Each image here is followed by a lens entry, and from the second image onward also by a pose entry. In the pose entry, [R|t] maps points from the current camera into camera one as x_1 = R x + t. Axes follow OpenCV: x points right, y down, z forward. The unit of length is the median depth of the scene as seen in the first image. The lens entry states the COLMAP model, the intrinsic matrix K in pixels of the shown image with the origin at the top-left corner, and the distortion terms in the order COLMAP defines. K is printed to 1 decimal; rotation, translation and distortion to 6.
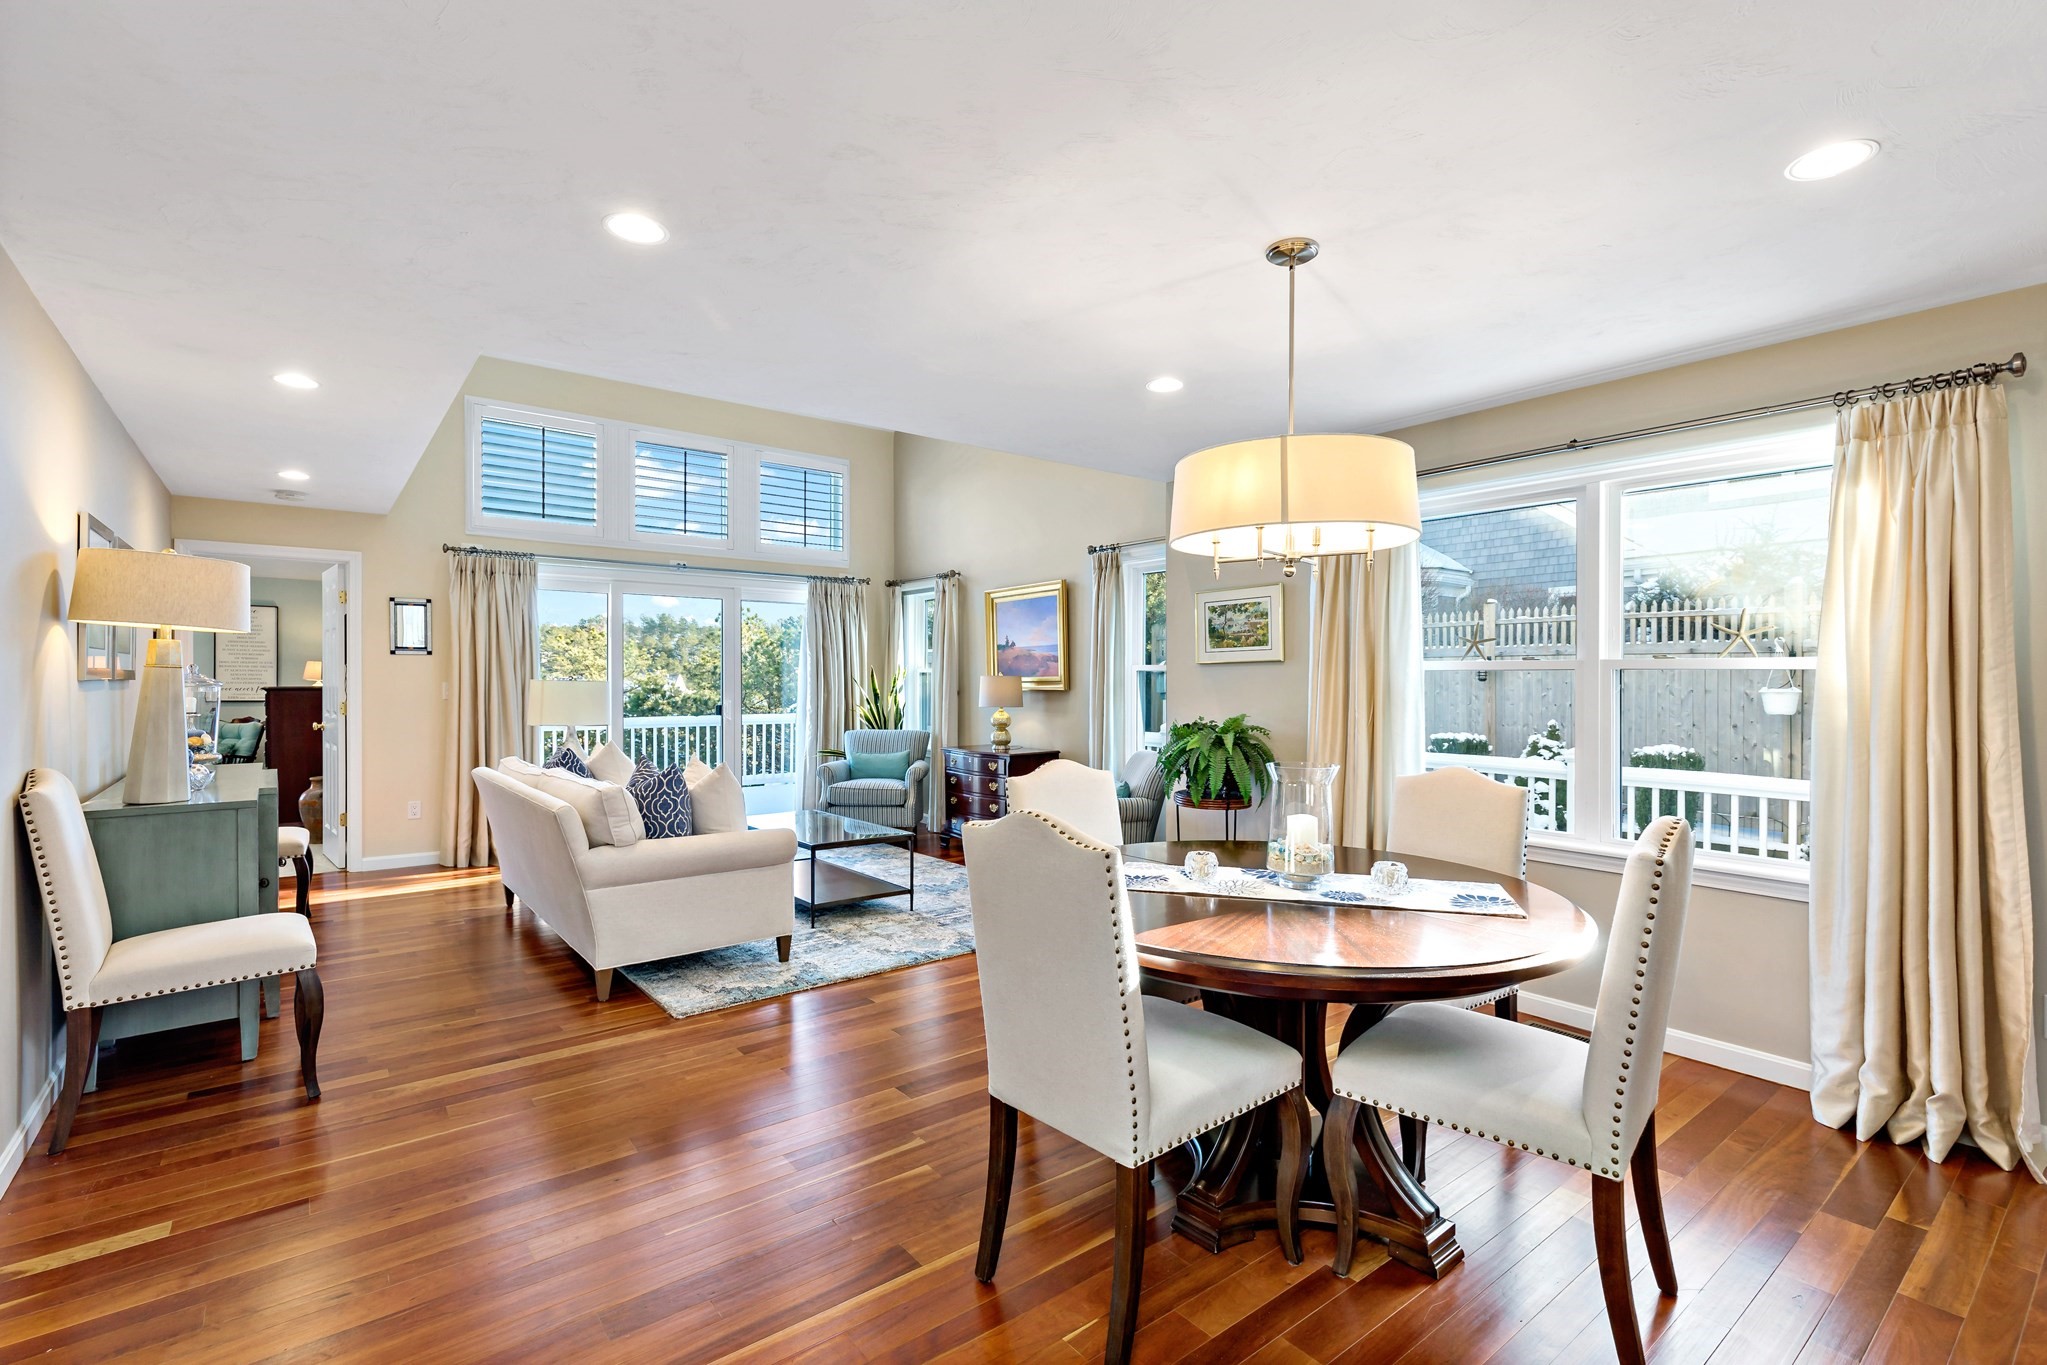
lens RADIAL K [[925.4, 0, 1019.1], [0, 925.4, 682.9], [0, 0, 1]] dist [0.006496, -0.002015]
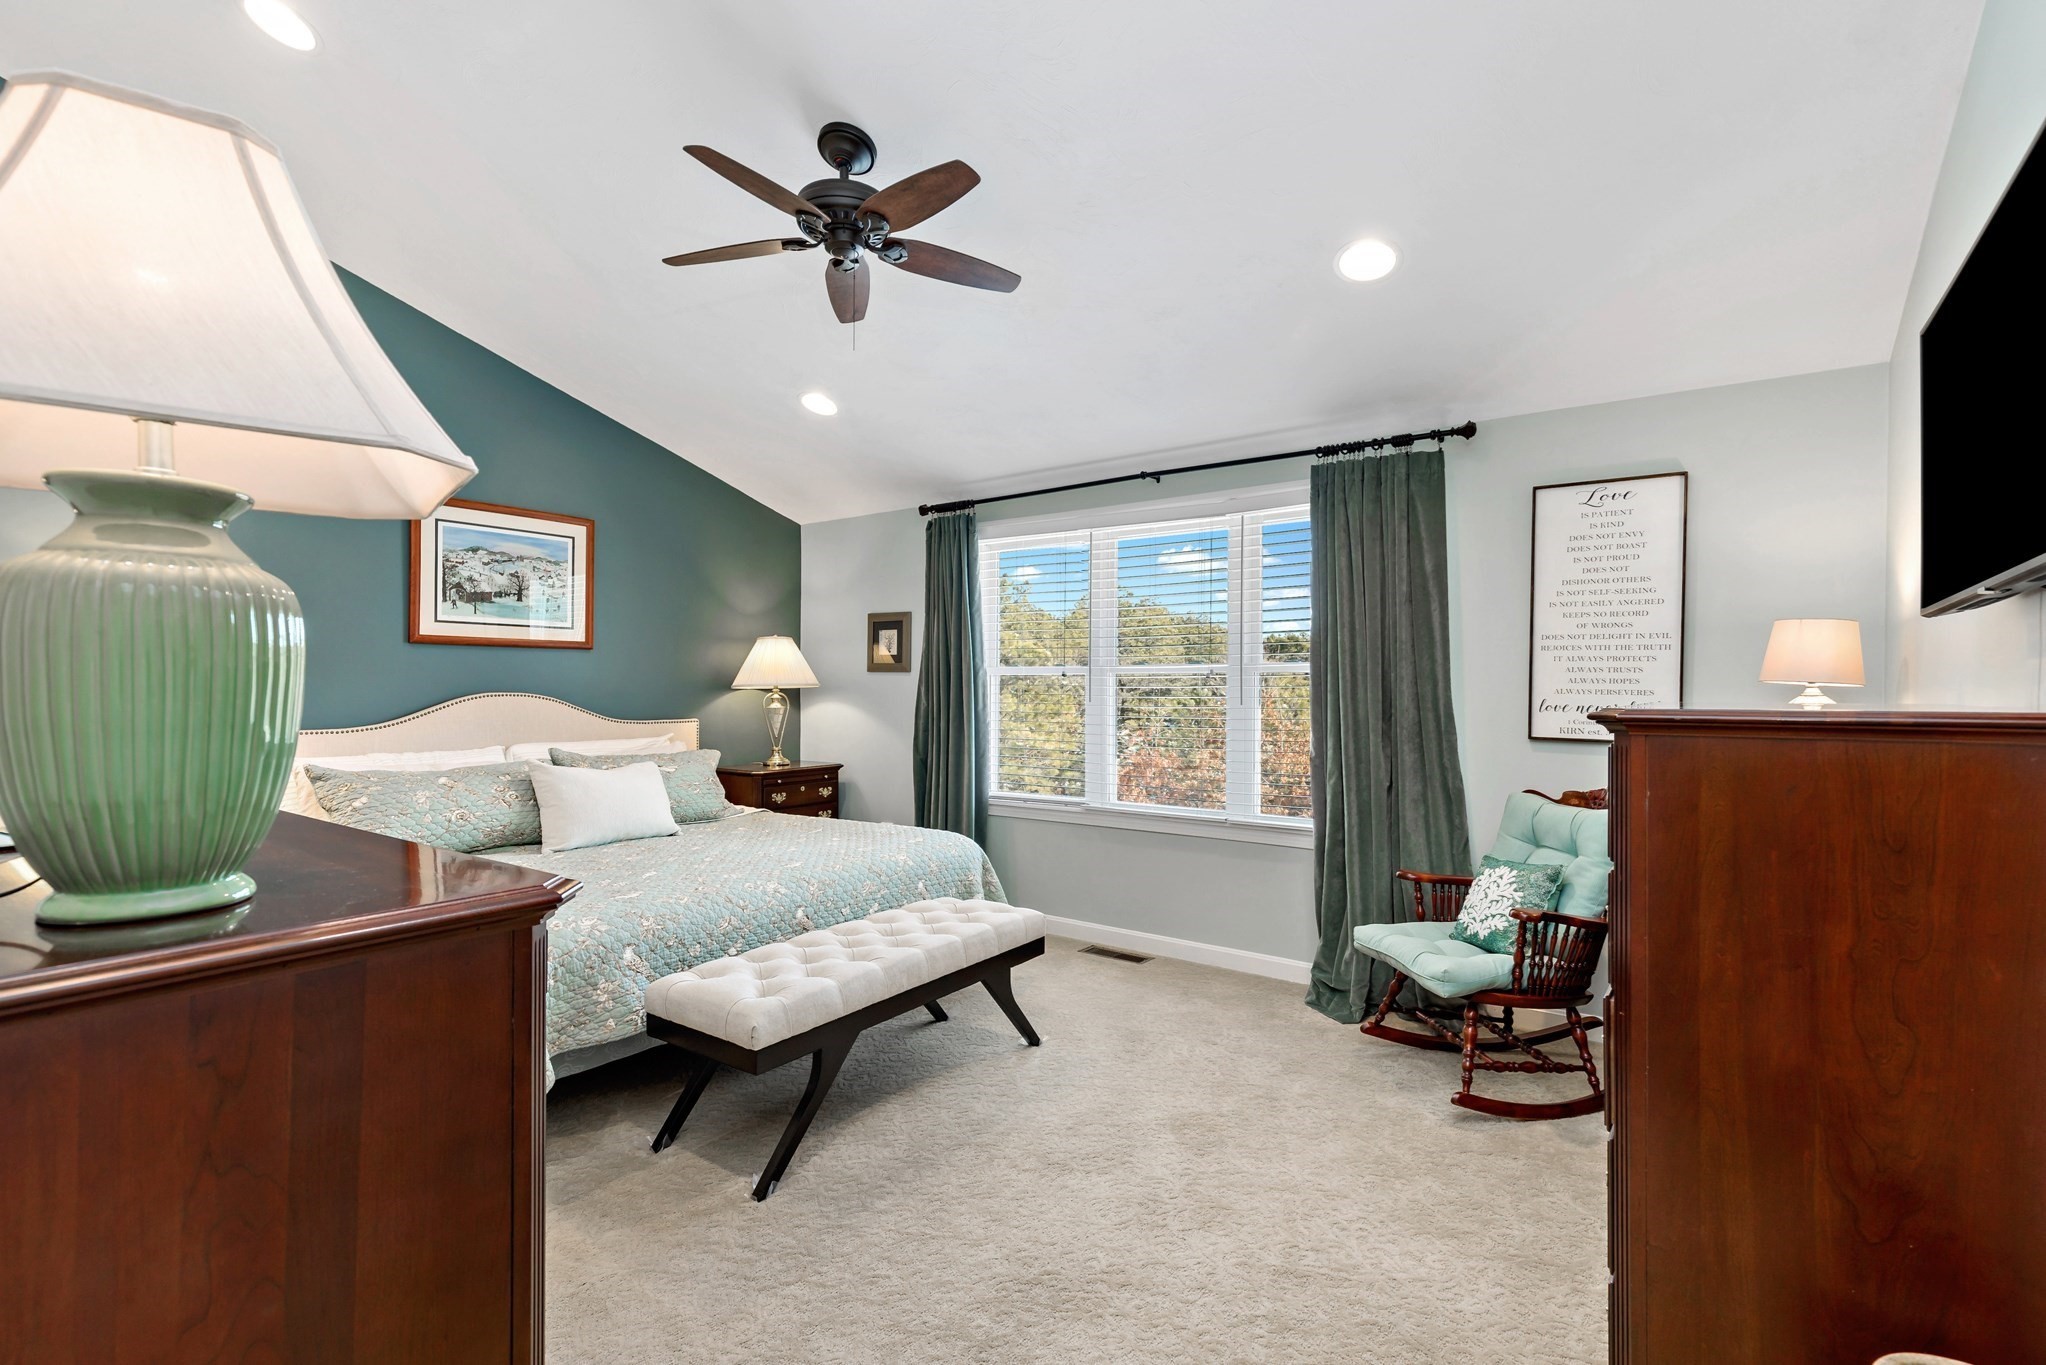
lens RADIAL K [[924.9, 0, 1027.9], [0, 924.9, 678.9], [0, 0, 1]] dist [0.006496, -0.002015]
pose [[0.262359, 0.001115, -0.964970, -0.557874], [-0.008367, 0.999964, -0.001120, -0.002982], [0.964934, 0.008368, 0.262359, 0.709554]]
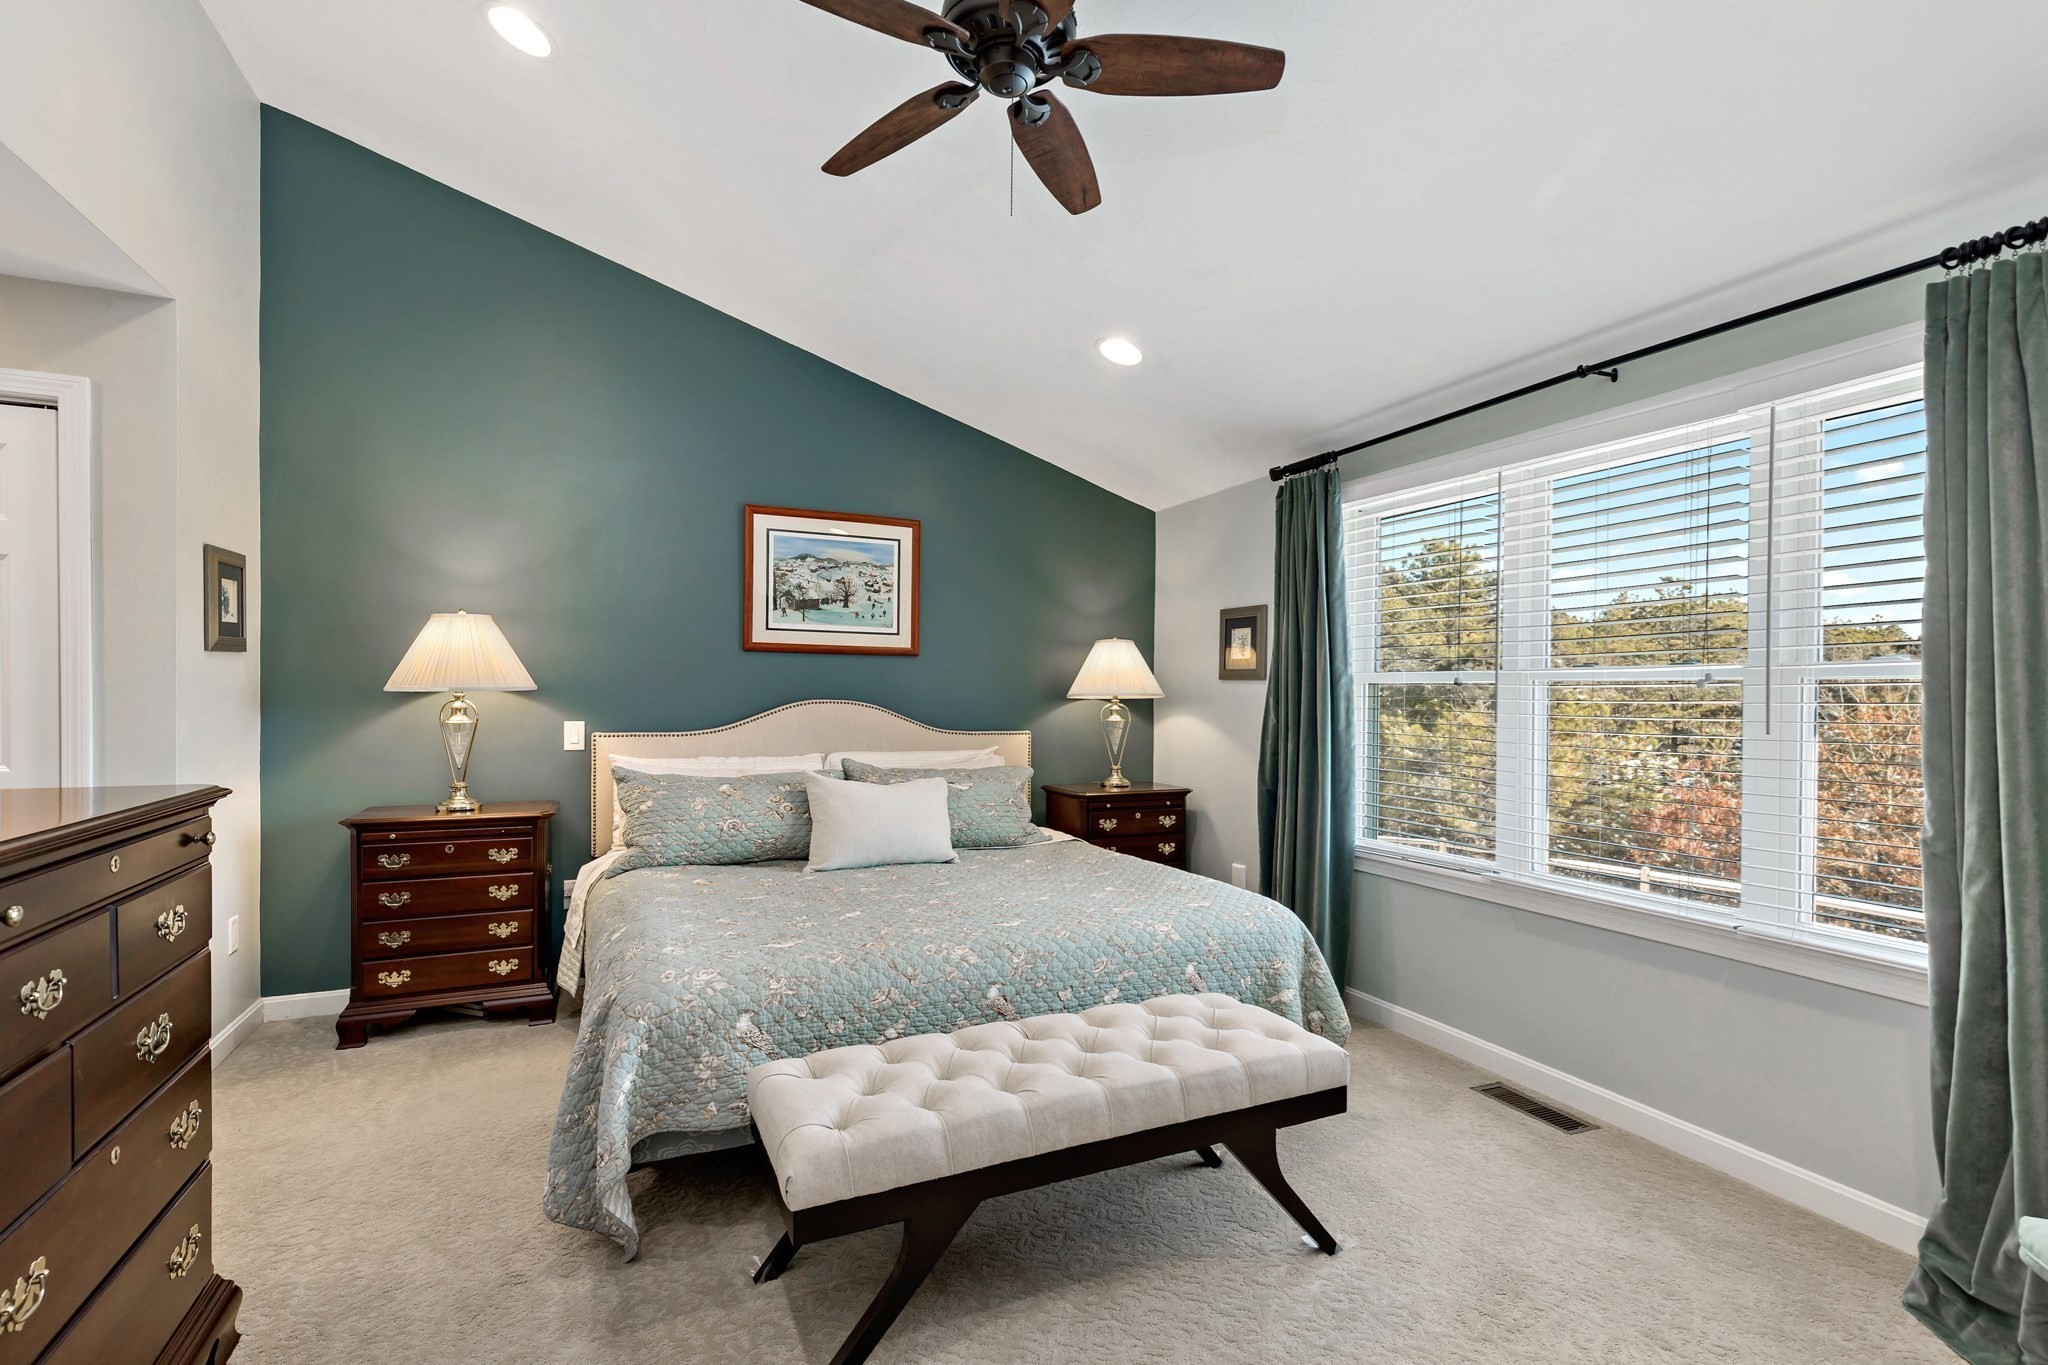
lens RADIAL K [[925.8, 0, 1017.1], [0, 925.8, 690.5], [0, 0, 1]] dist [0.006496, -0.002015]
pose [[-0.251147, 0.000400, -0.967949, -0.650199], [-0.013760, 0.999897, 0.003984, -0.002265], [0.967851, 0.014319, -0.251116, 0.782301]]
